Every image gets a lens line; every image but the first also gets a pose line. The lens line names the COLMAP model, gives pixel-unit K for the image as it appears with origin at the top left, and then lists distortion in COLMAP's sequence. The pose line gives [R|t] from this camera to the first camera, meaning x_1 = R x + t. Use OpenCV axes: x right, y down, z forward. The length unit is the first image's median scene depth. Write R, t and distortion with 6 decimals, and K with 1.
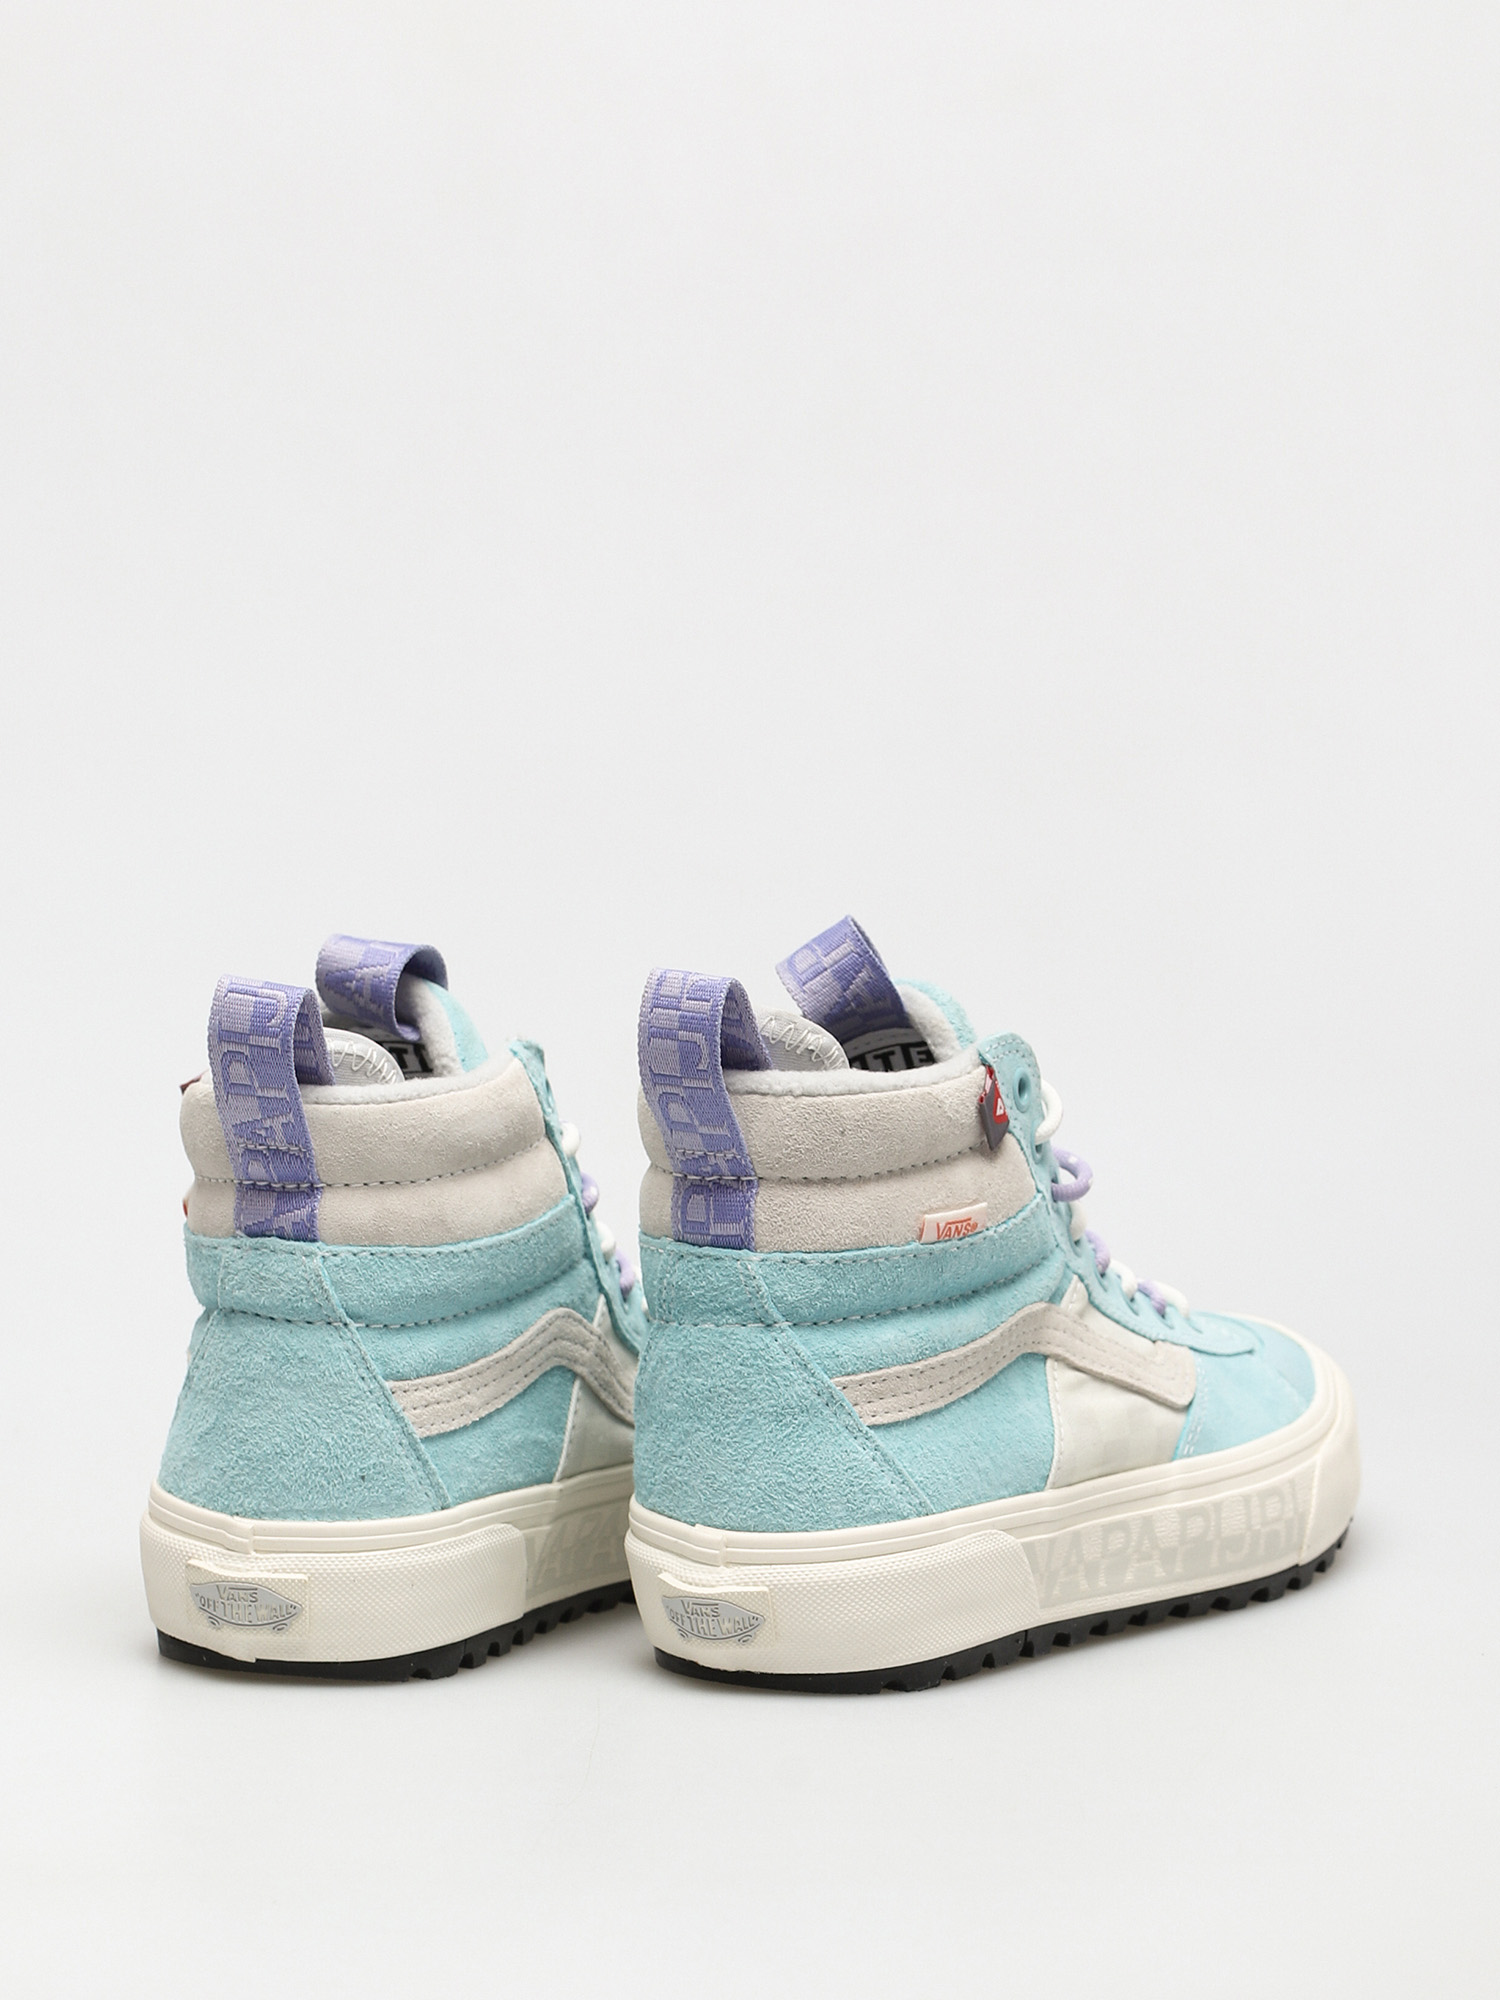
lens RADIAL K [[8903.1, 0, 750.0], [0, 8903.1, 1000.0], [0, 0, 1]] dist [0.161418, 8.515276]
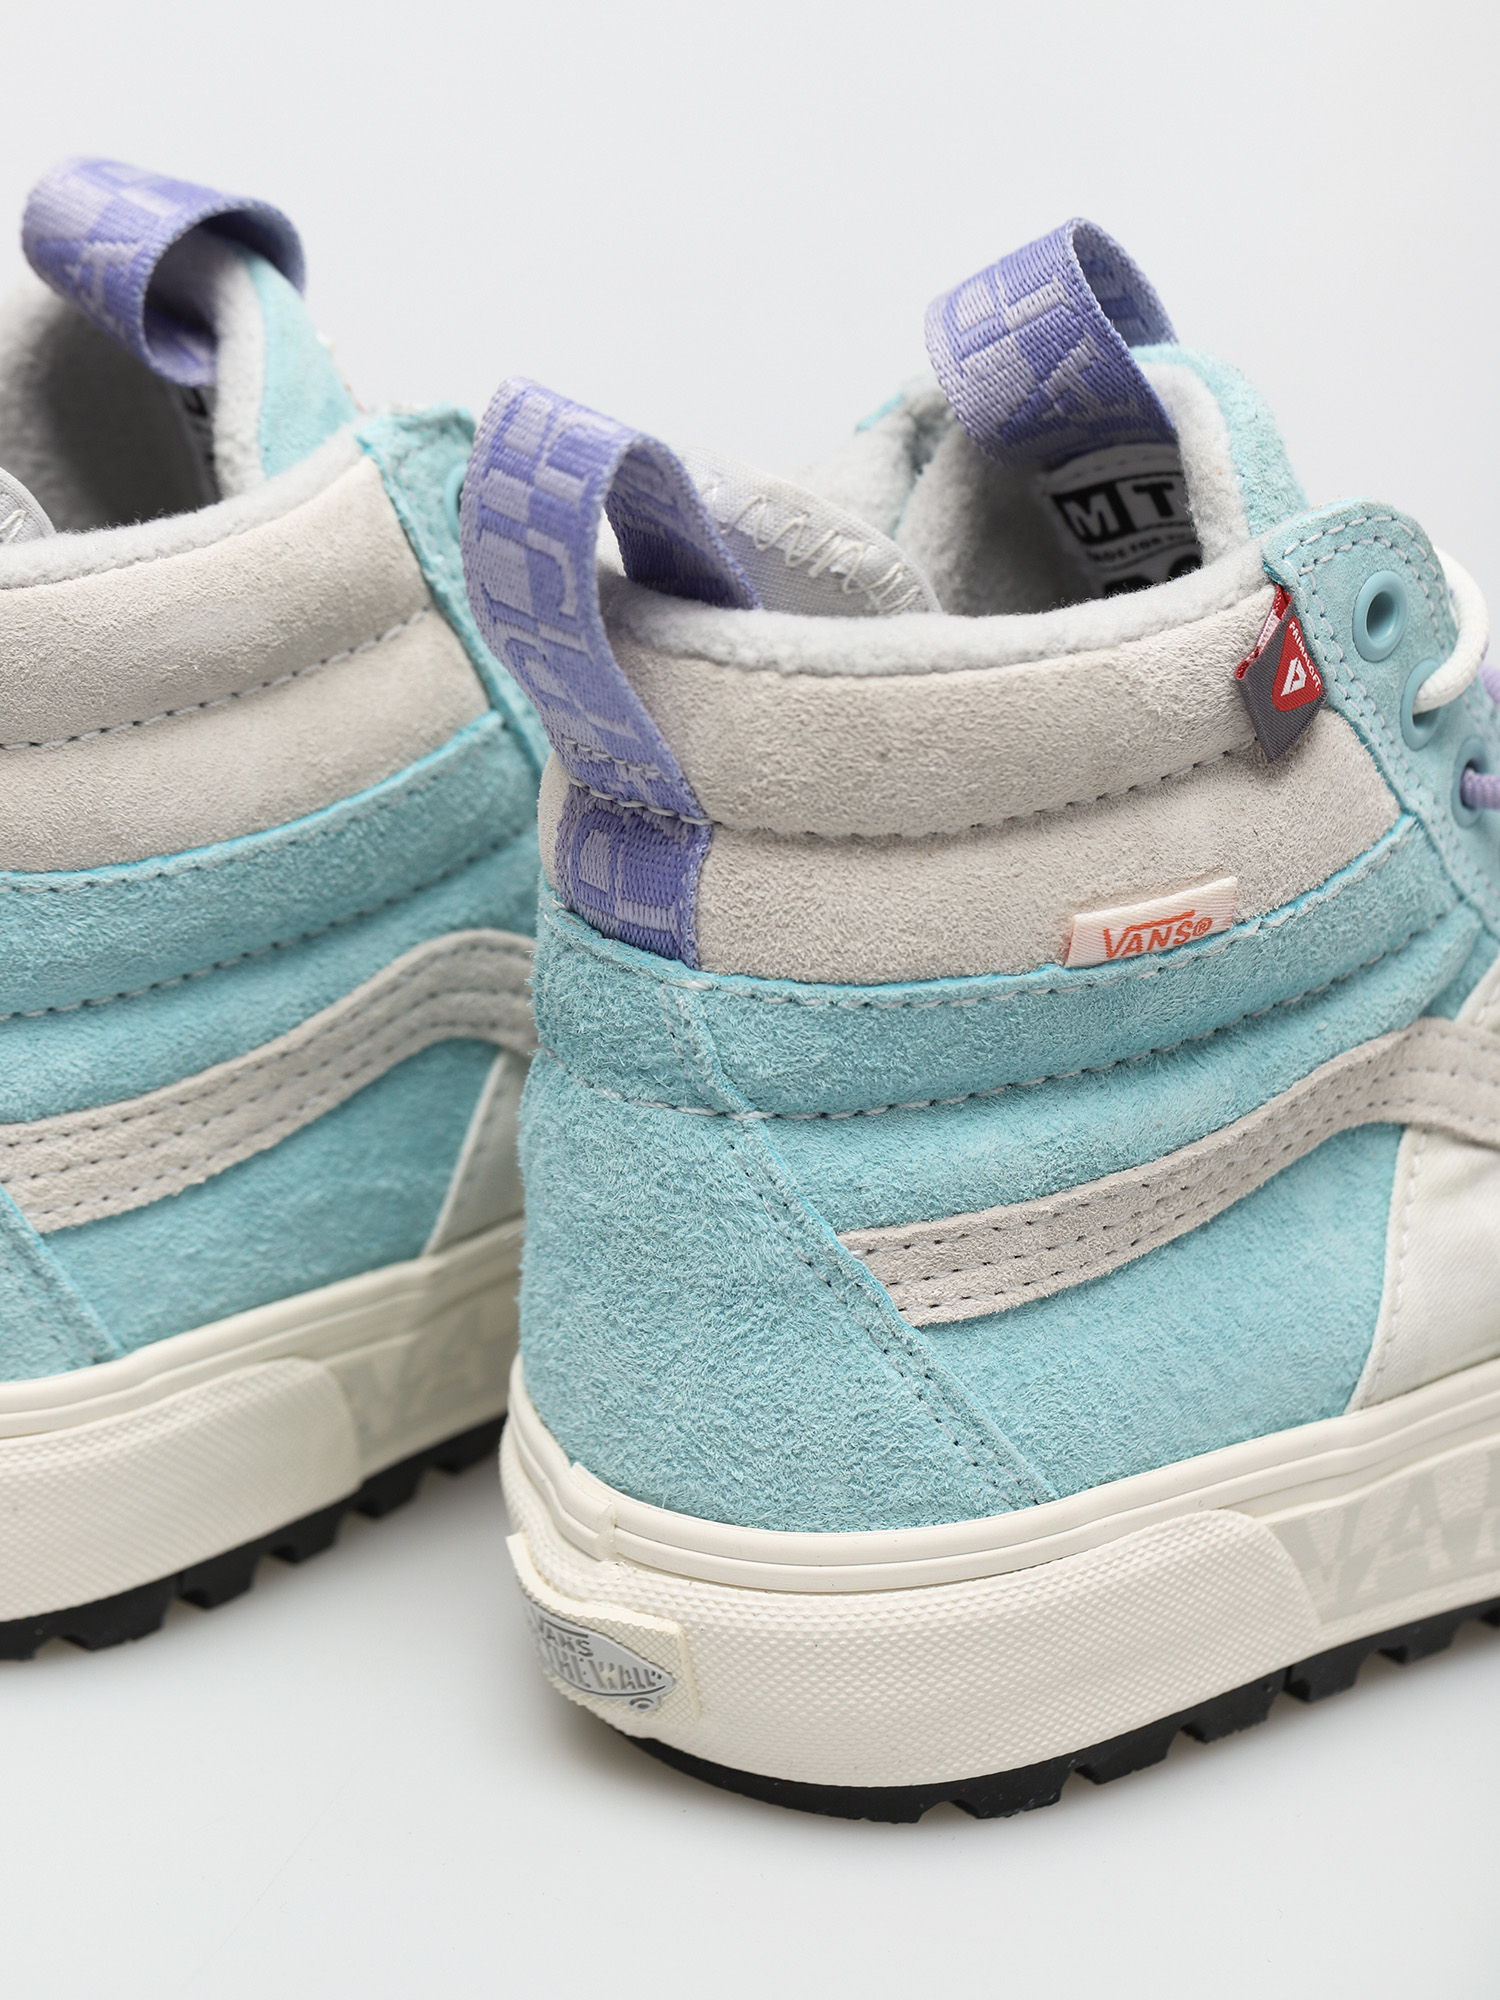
lens RADIAL K [[6368.1, 0, 942.3], [0, 6368.1, 874.7], [0, 0, 1]] dist [0.071942, 2.716417]
pose [[0.963160, 0.128897, -0.236025, 0.093577], [-0.066352, 0.964419, 0.255918, -0.065470], [0.260614, -0.230830, 0.937442, 0.676000]]
